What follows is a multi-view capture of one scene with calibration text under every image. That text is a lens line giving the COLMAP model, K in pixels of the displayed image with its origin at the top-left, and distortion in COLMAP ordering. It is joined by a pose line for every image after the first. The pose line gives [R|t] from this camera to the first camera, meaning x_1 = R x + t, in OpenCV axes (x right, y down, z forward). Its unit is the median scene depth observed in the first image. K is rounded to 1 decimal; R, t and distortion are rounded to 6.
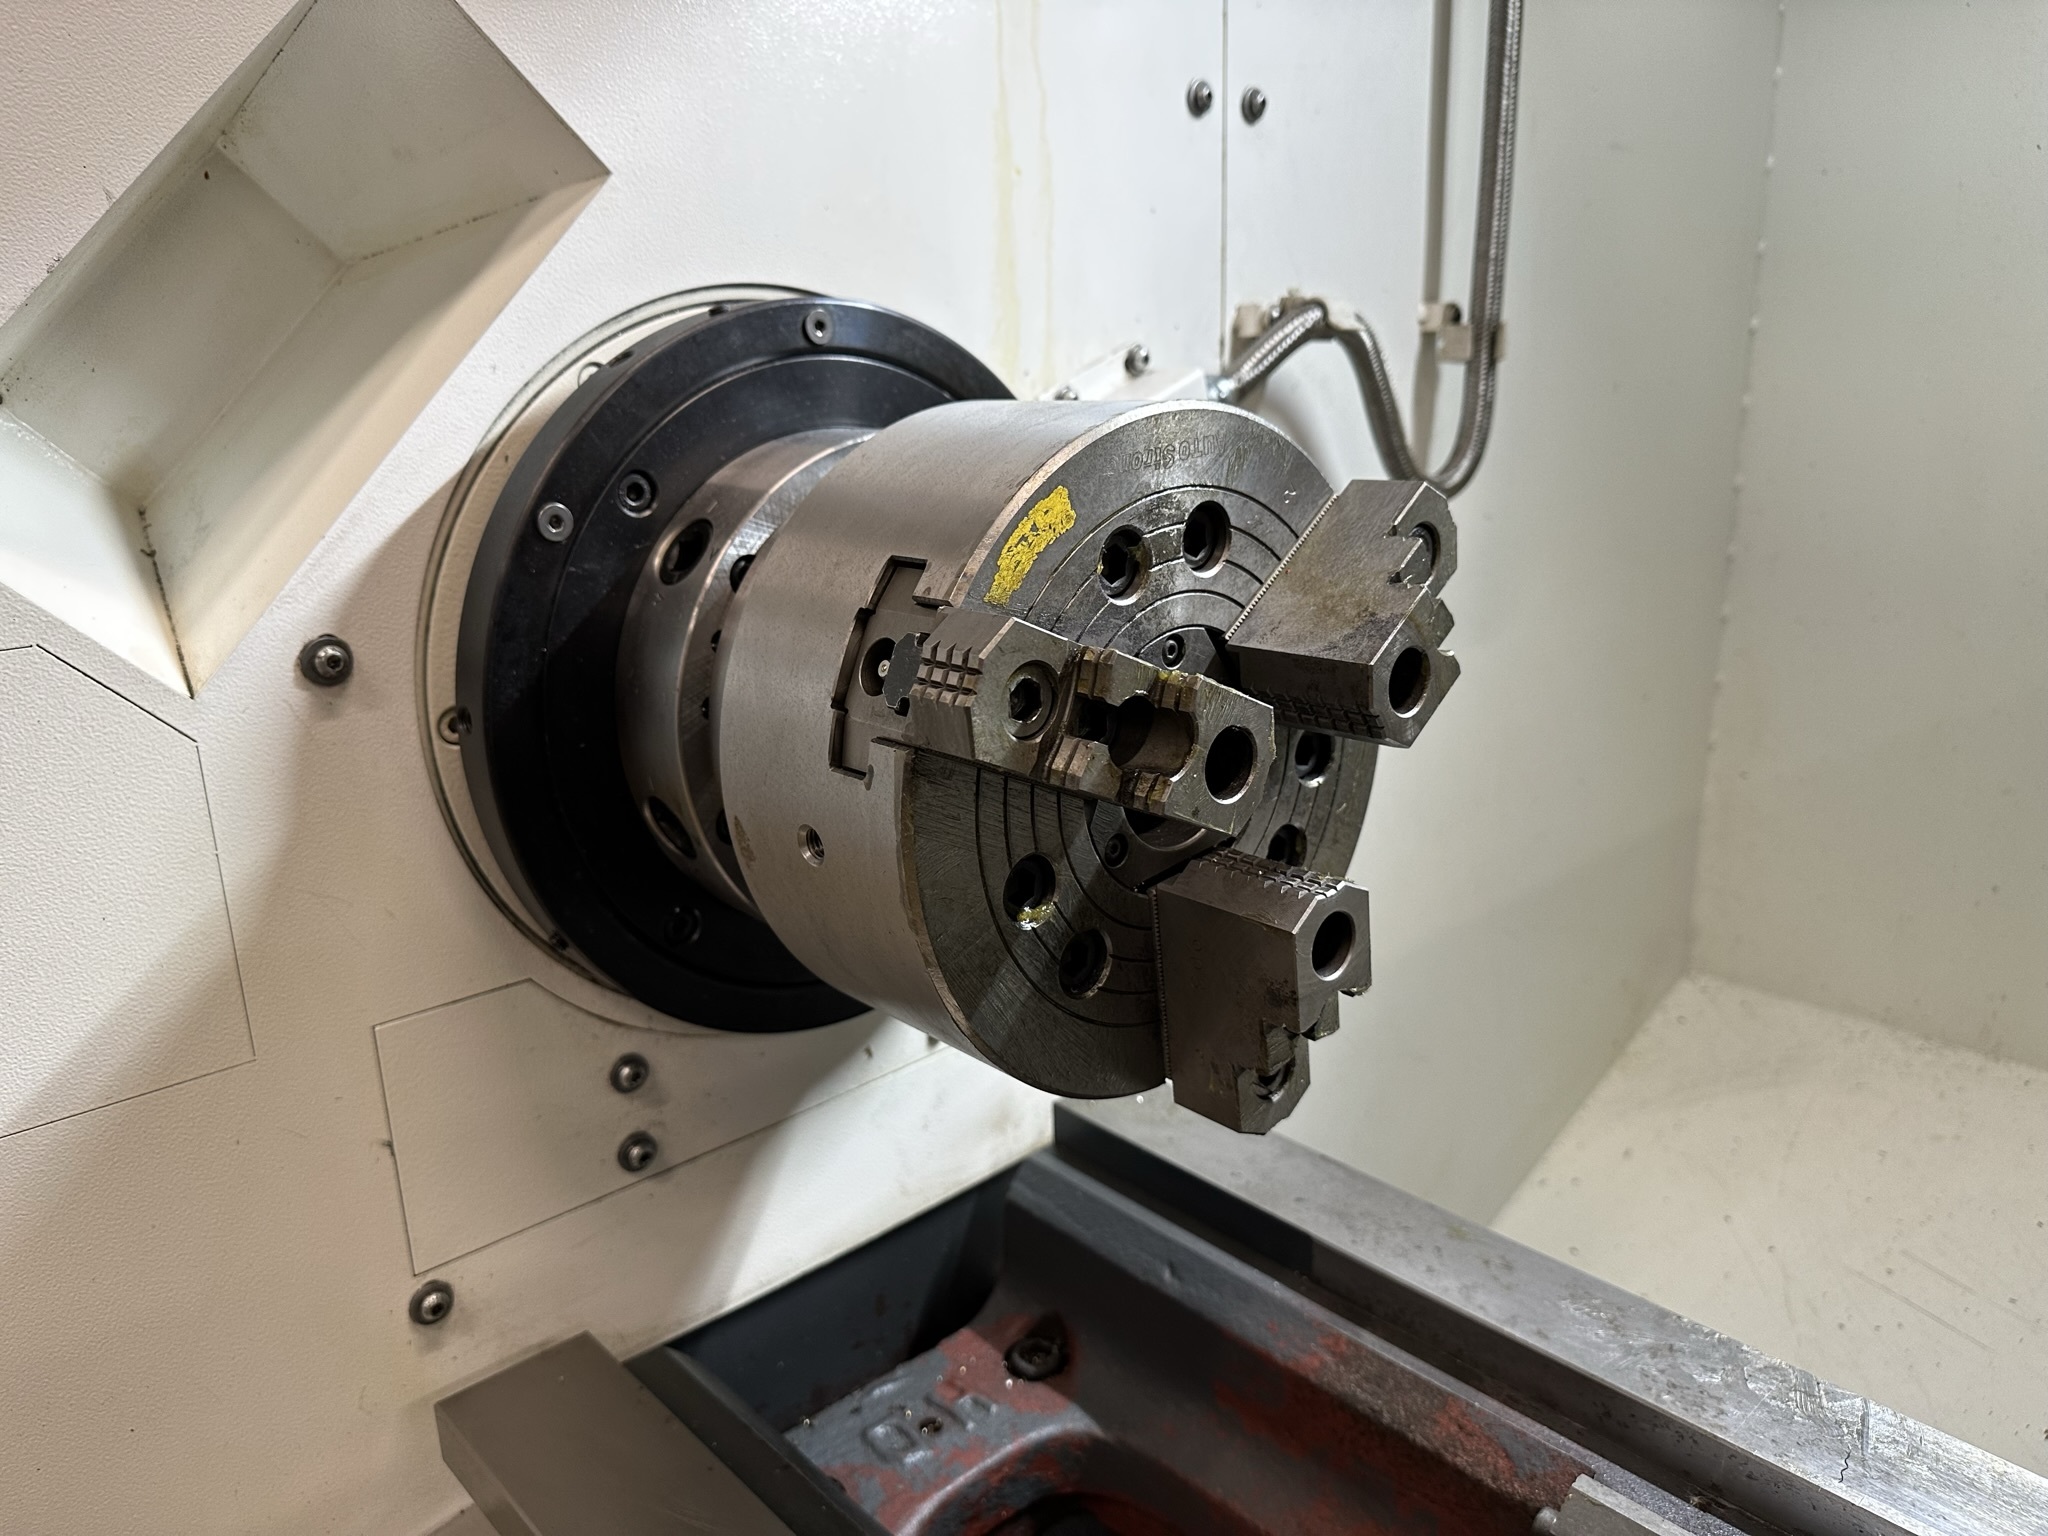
lens RADIAL K [[1500.1, 0, 1015.0], [0, 1500.1, 762.4], [0, 0, 1]] dist [0.005815, -0.050884]
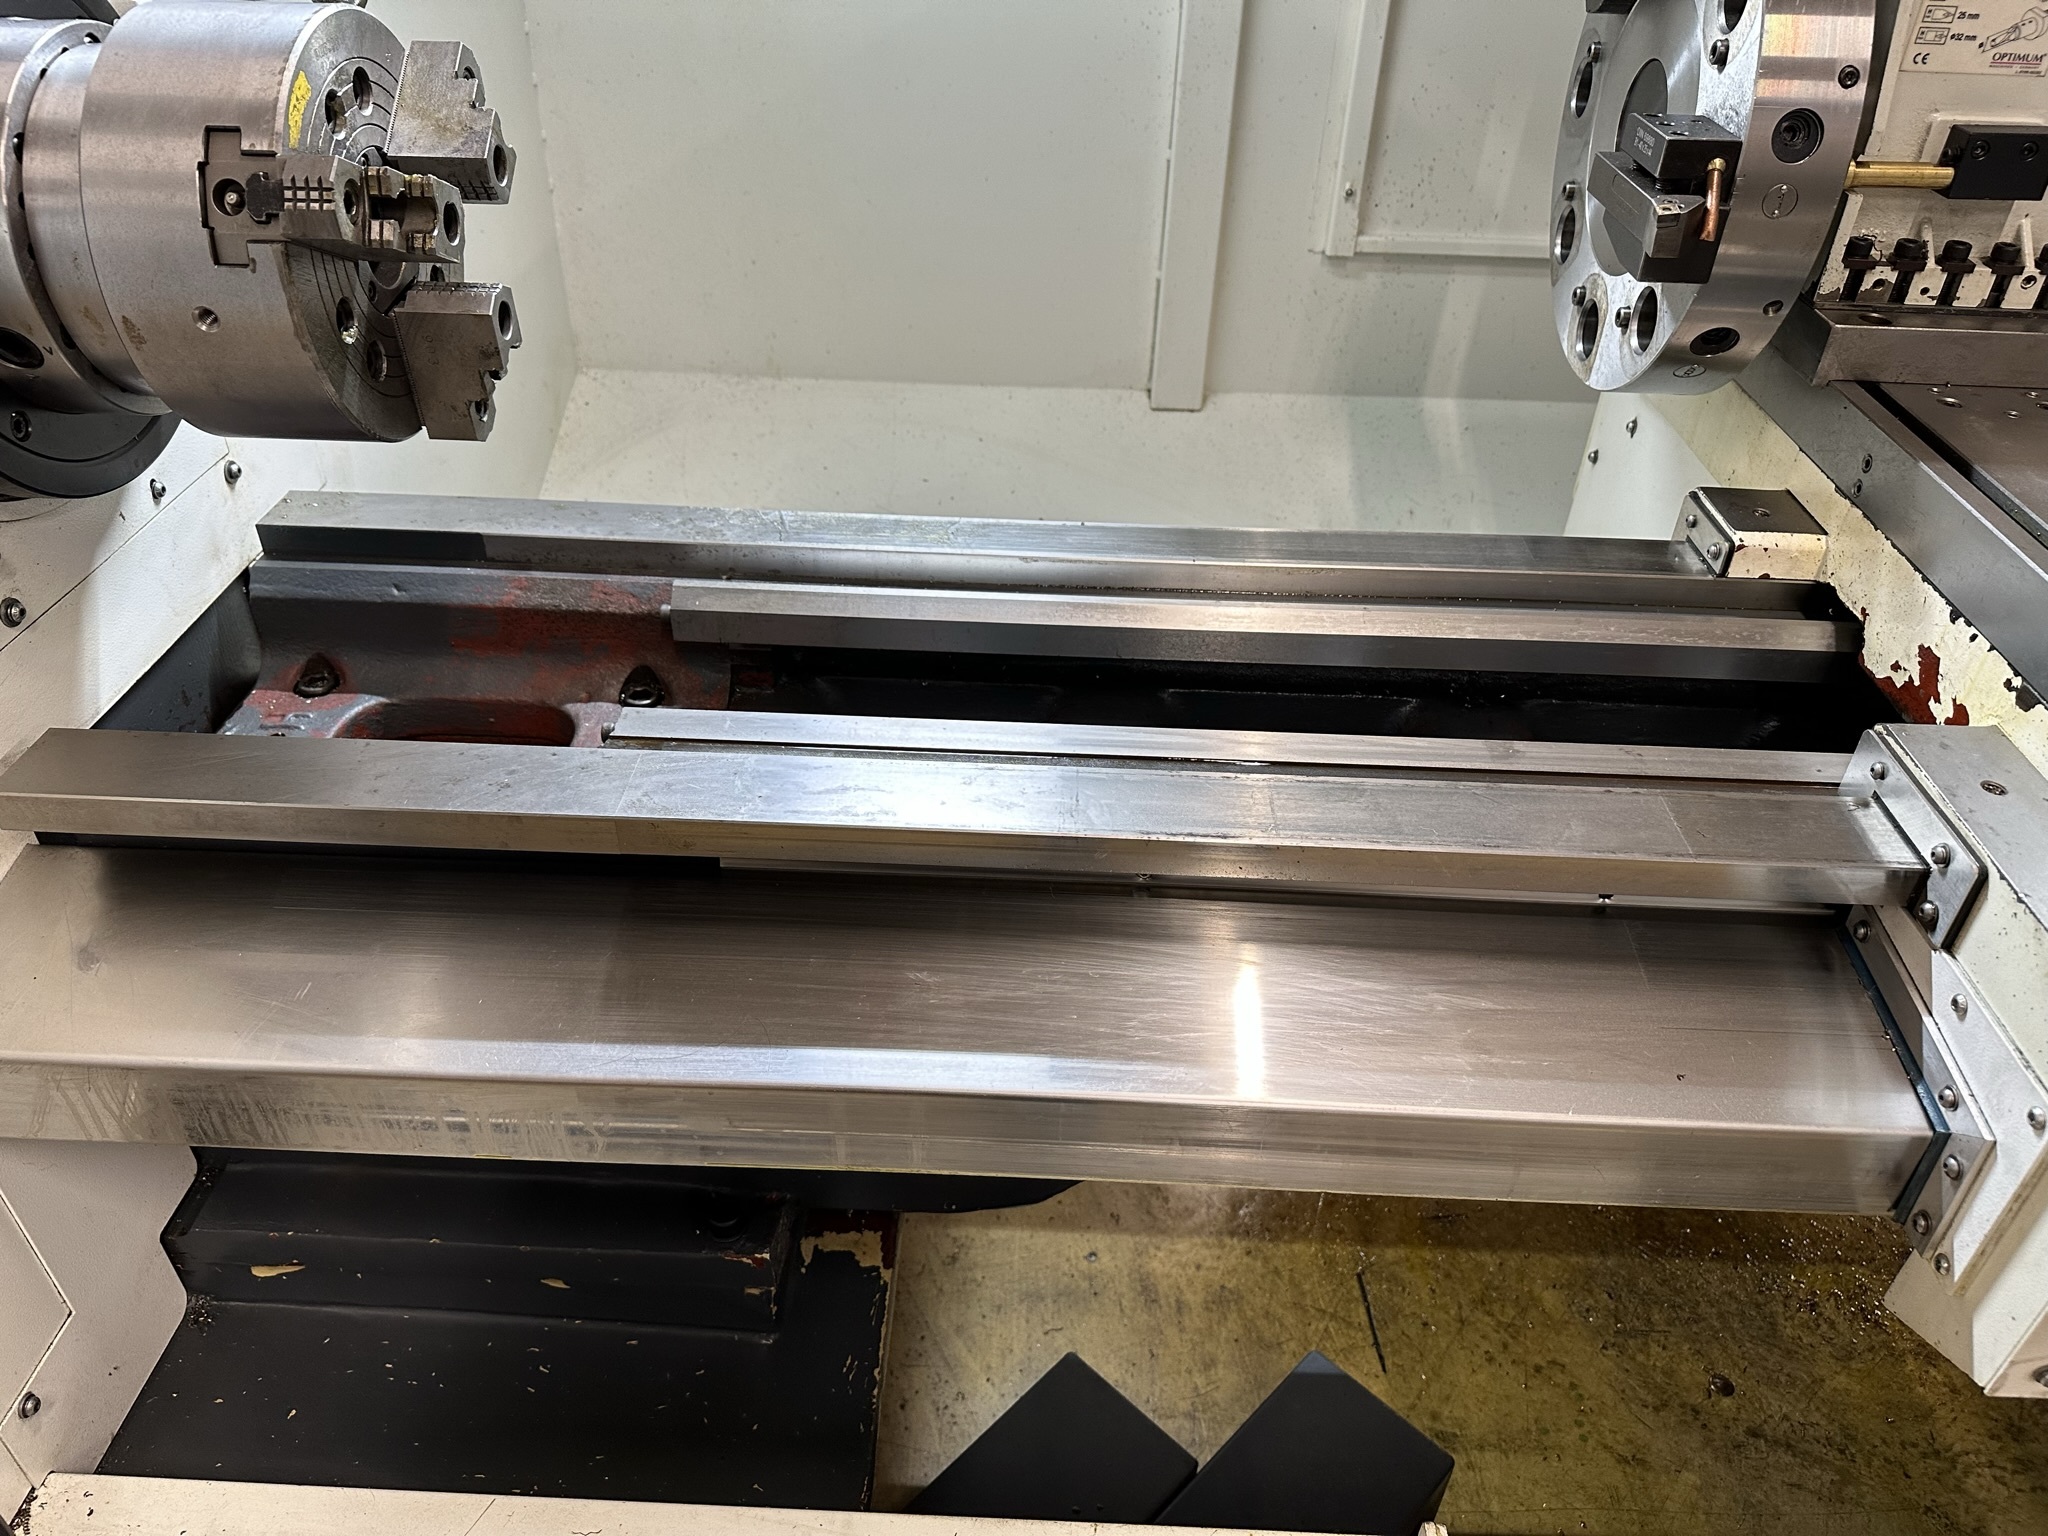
lens RADIAL K [[1465.0, 0, 1019.0], [0, 1465.0, 764.0], [0, 0, 1]] dist [0.001069, -0.006161]
pose [[0.698861, -0.380983, 0.605348, -0.518395], [0.152391, 0.906213, 0.394404, 0.000130], [-0.698835, -0.183384, 0.691375, -0.644038]]
